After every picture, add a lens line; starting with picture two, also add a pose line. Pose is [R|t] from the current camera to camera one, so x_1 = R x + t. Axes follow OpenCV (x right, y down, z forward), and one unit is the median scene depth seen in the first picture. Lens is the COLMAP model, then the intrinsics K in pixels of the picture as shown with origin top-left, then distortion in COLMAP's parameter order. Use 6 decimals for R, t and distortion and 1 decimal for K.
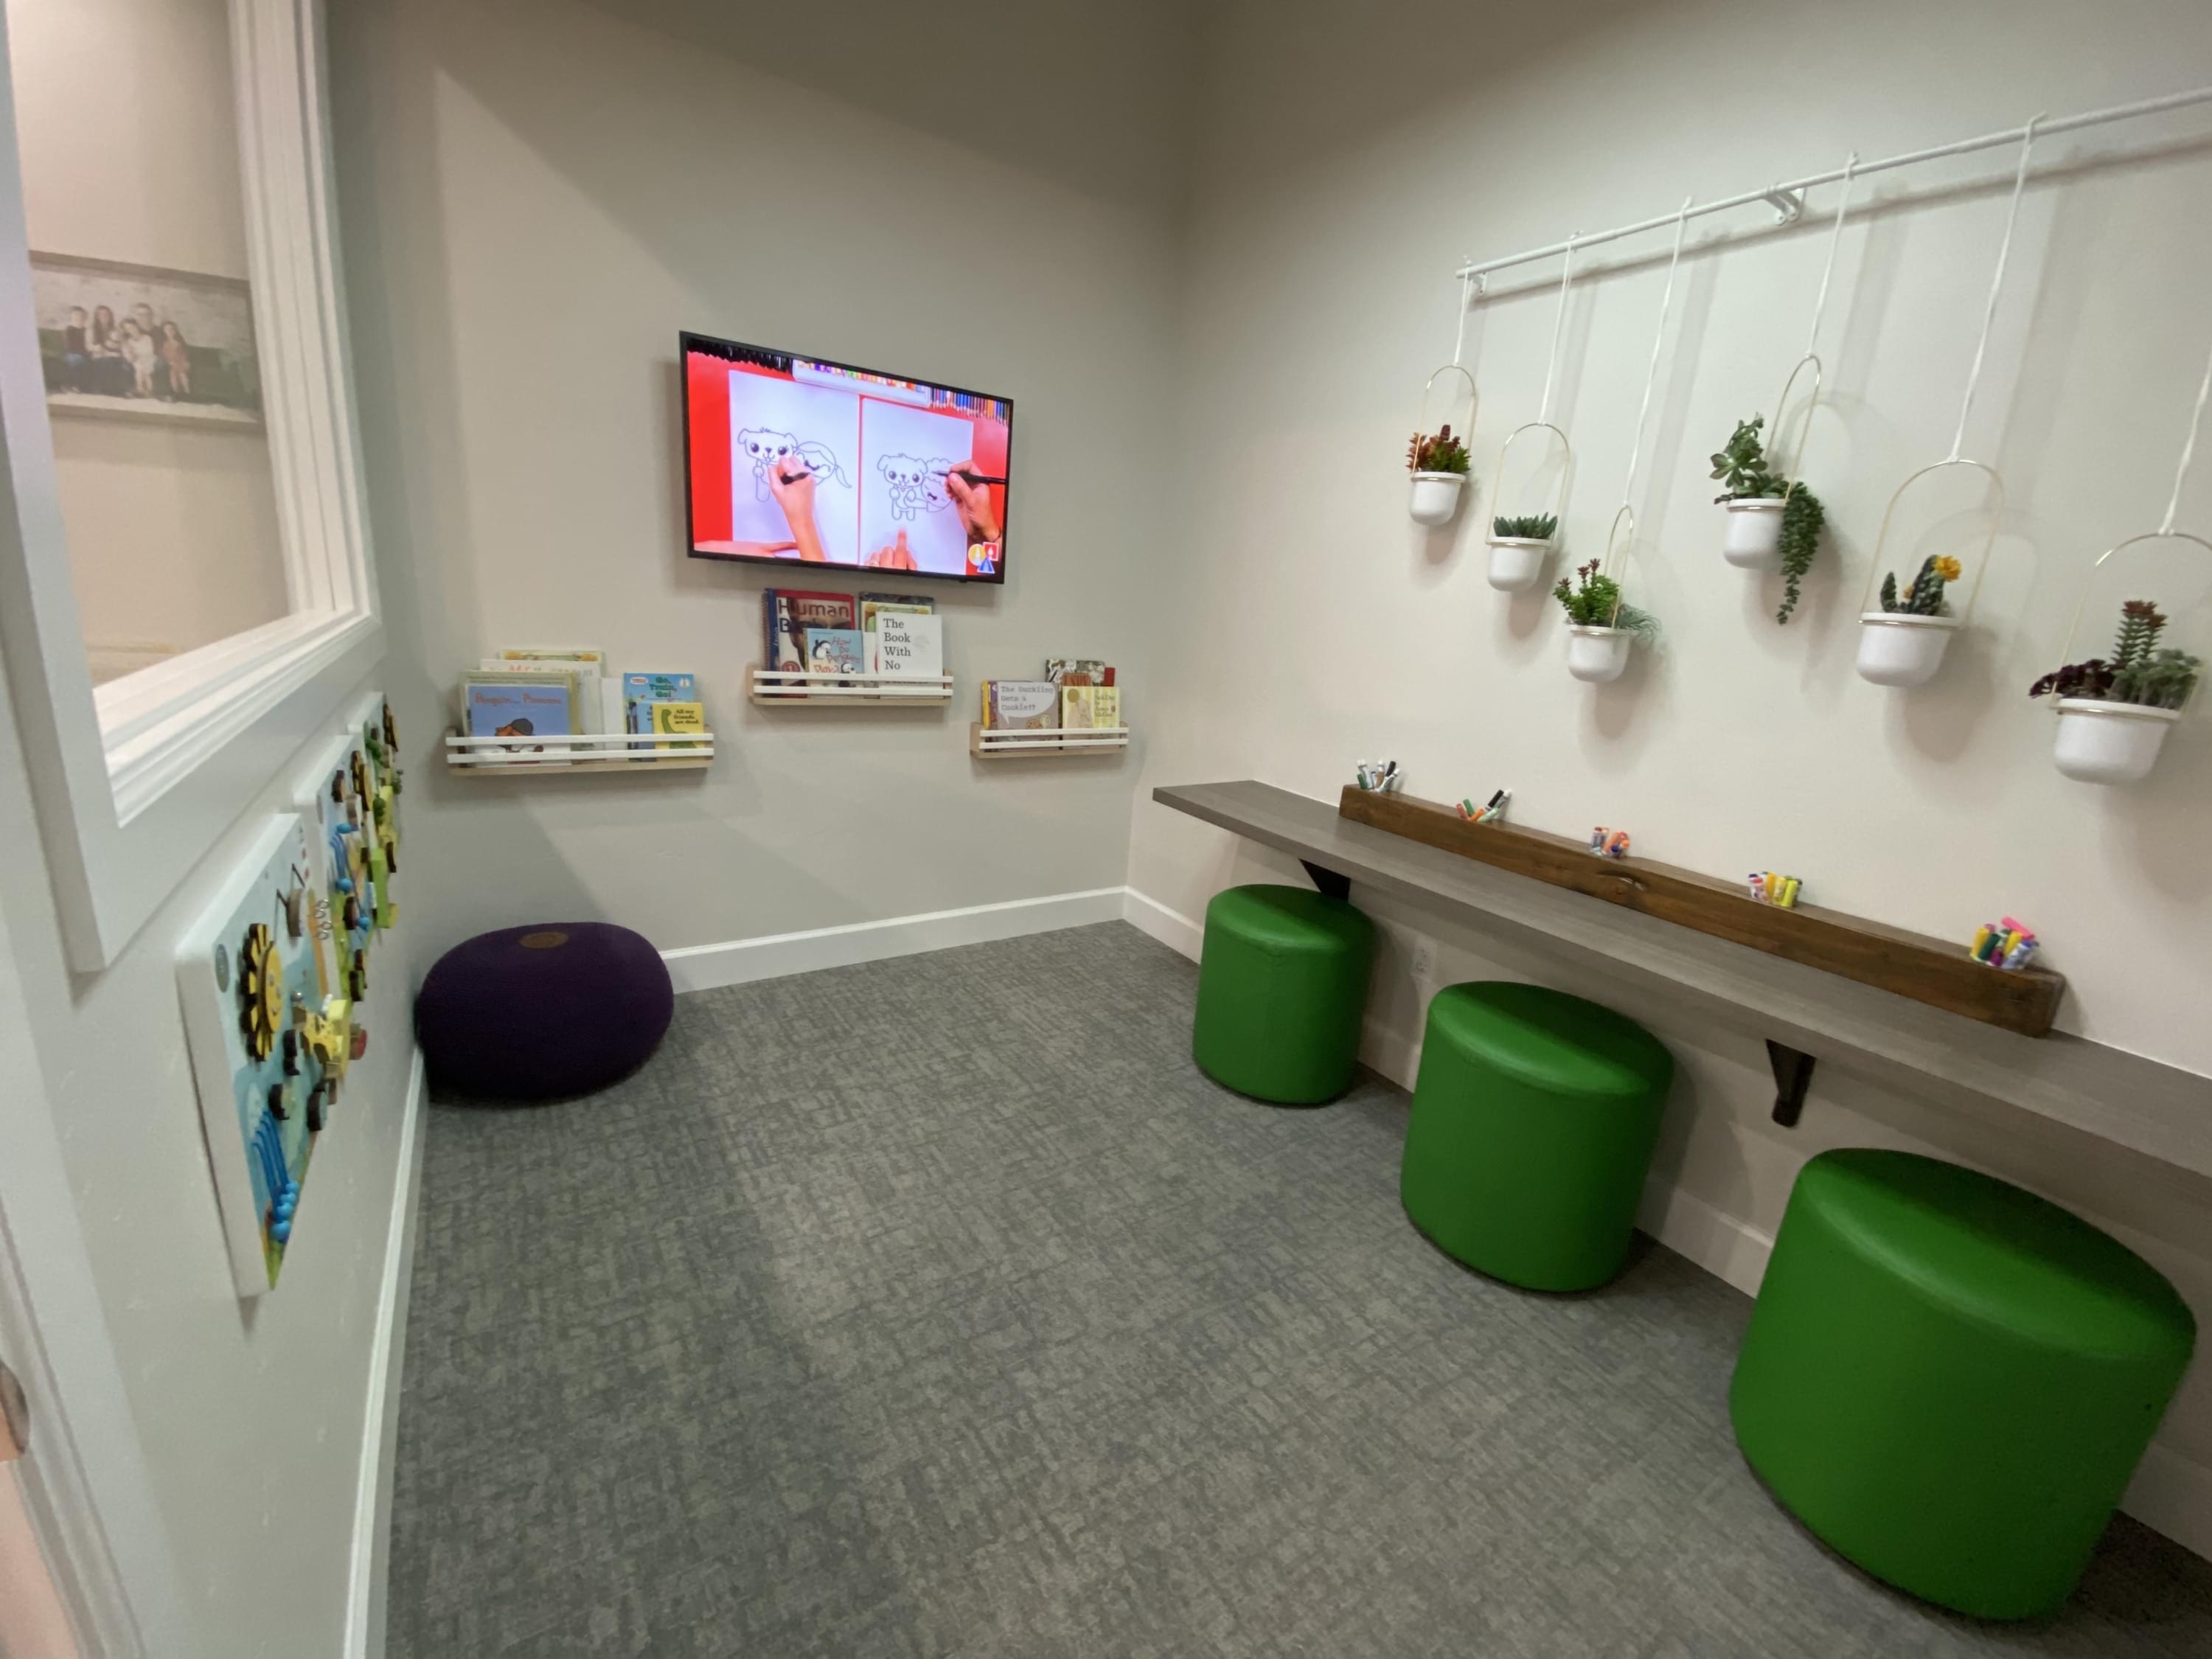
lens RADIAL K [[883.9, 0, 1102.5], [0, 883.9, 821.9], [0, 0, 1]] dist [-0.012281, -0.003457]
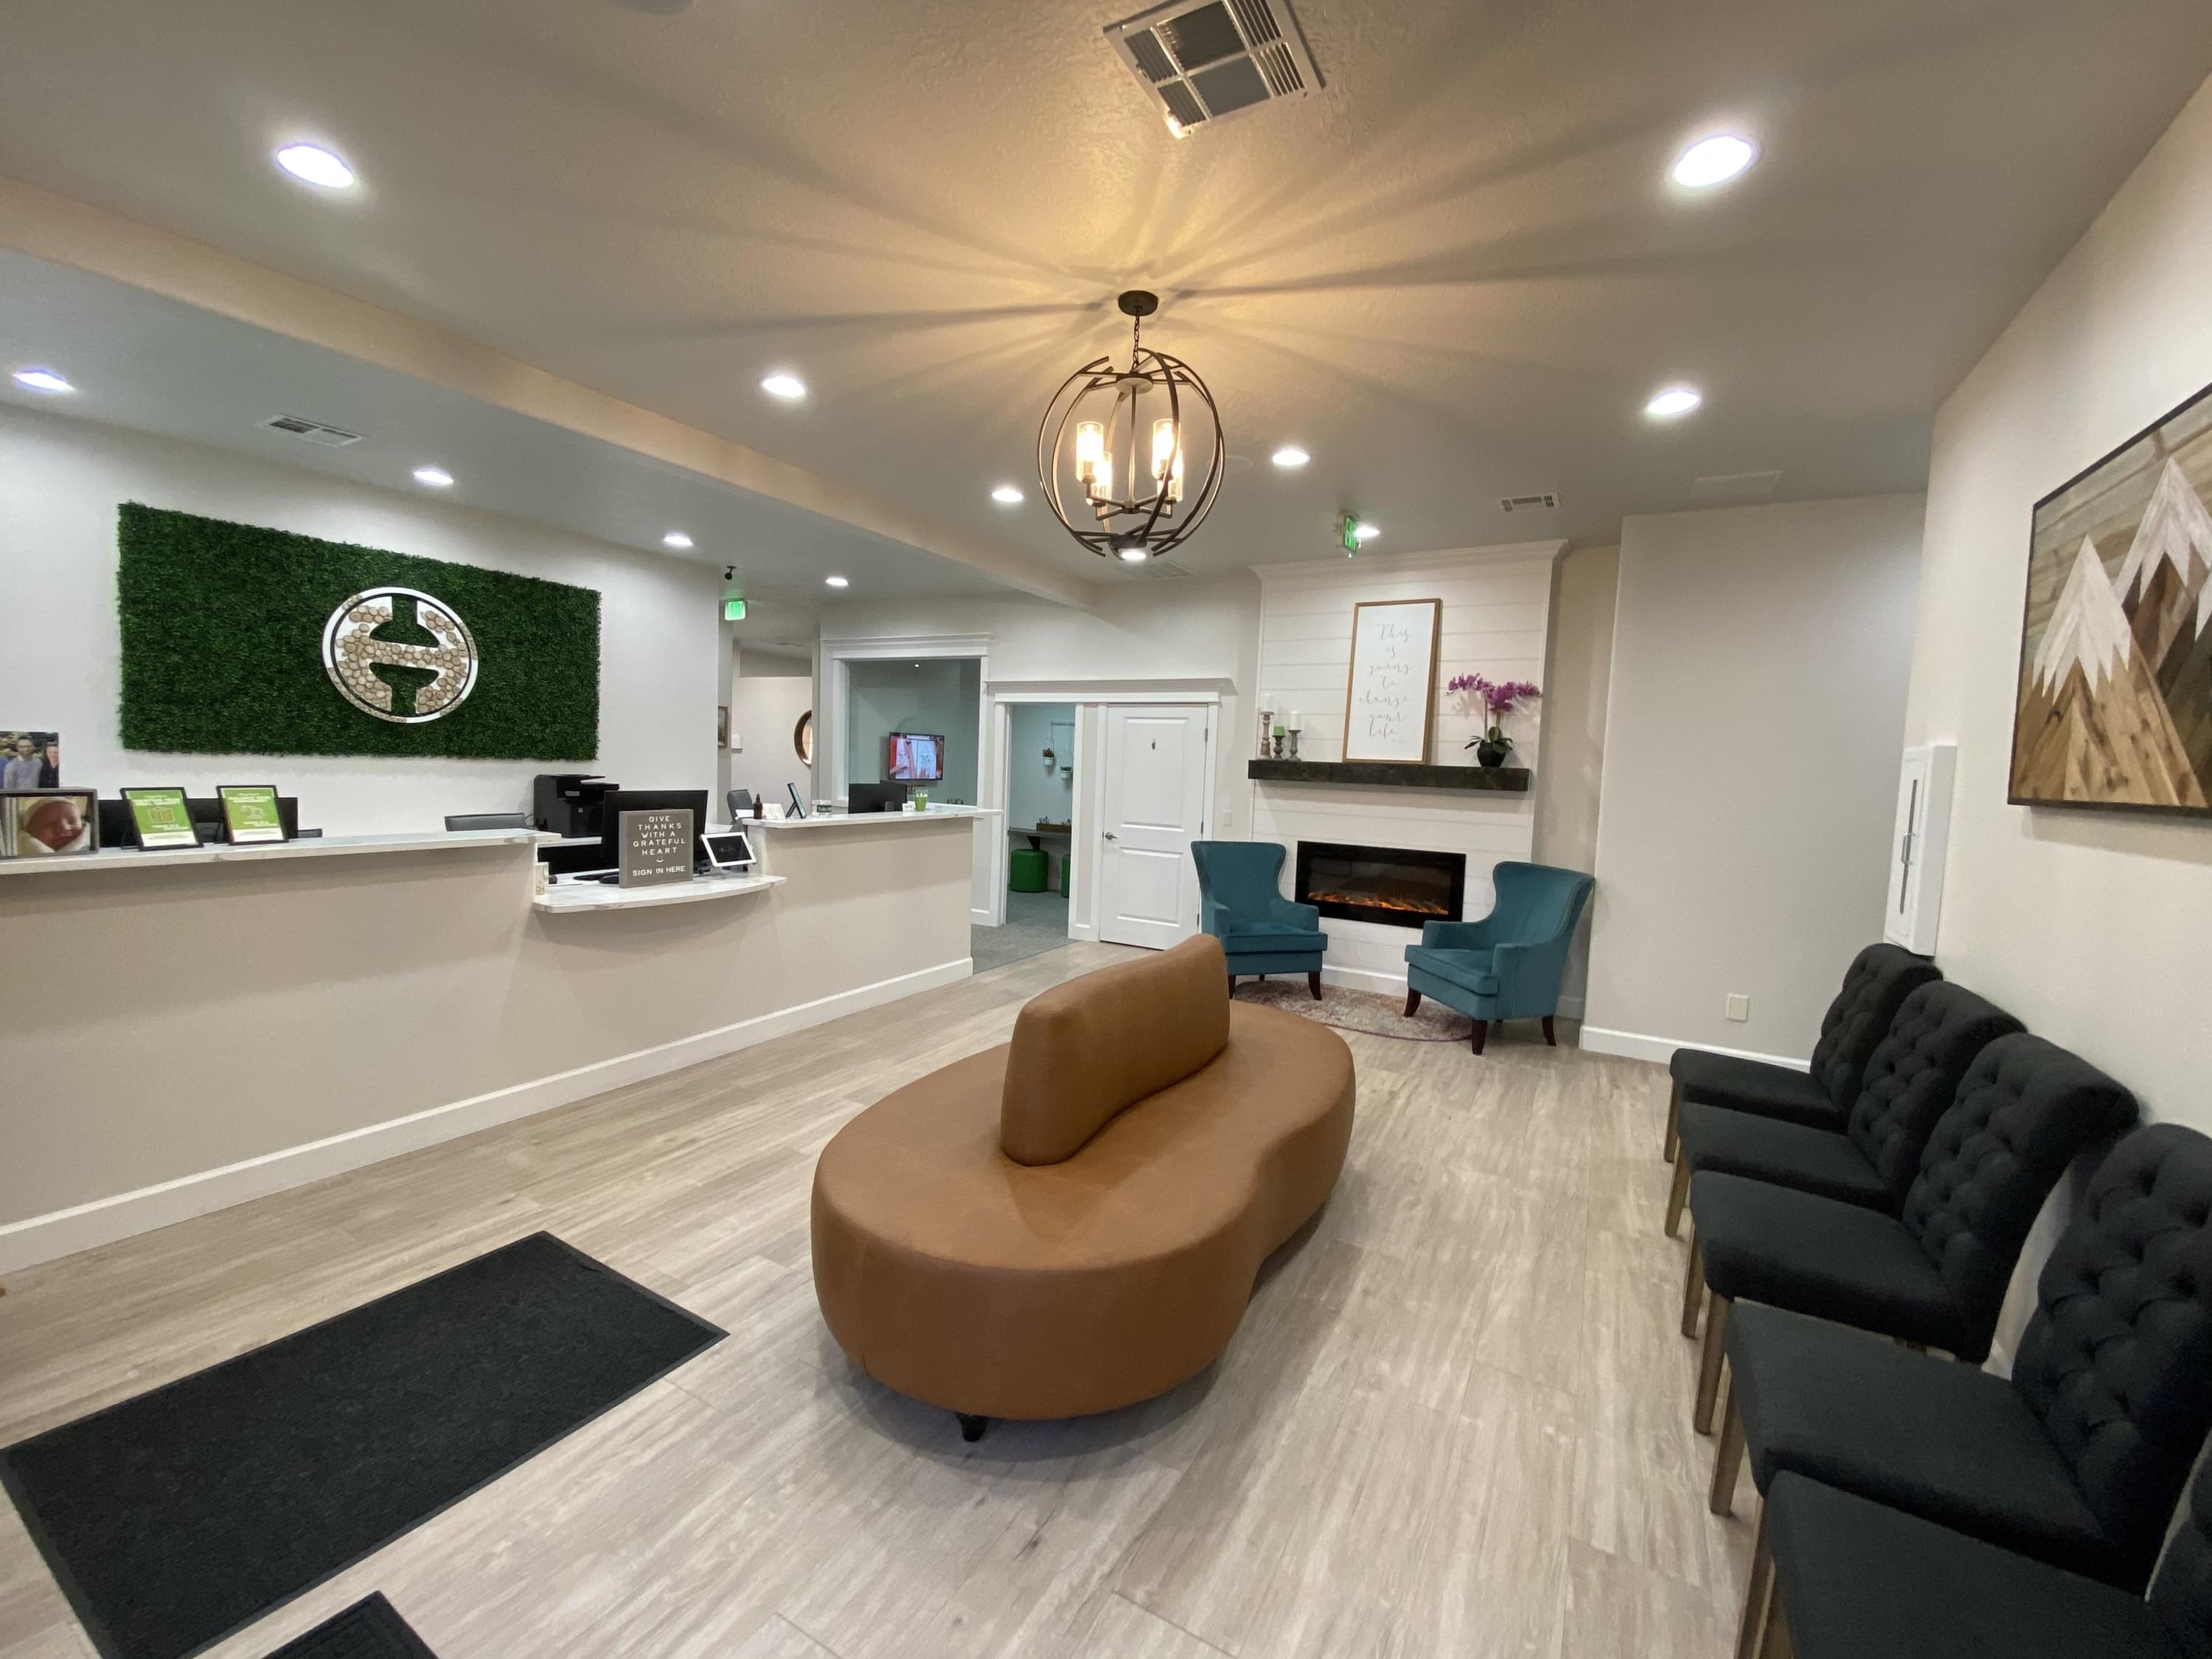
lens RADIAL K [[883.9, 0, 1115.5], [0, 883.9, 833.1], [0, 0, 1]] dist [-0.012281, -0.003457]
pose [[0.905750, -0.064992, 0.418799, -1.585807], [0.127645, 0.984121, -0.123338, 0.783214], [-0.404133, 0.165171, 0.899664, -4.061333]]
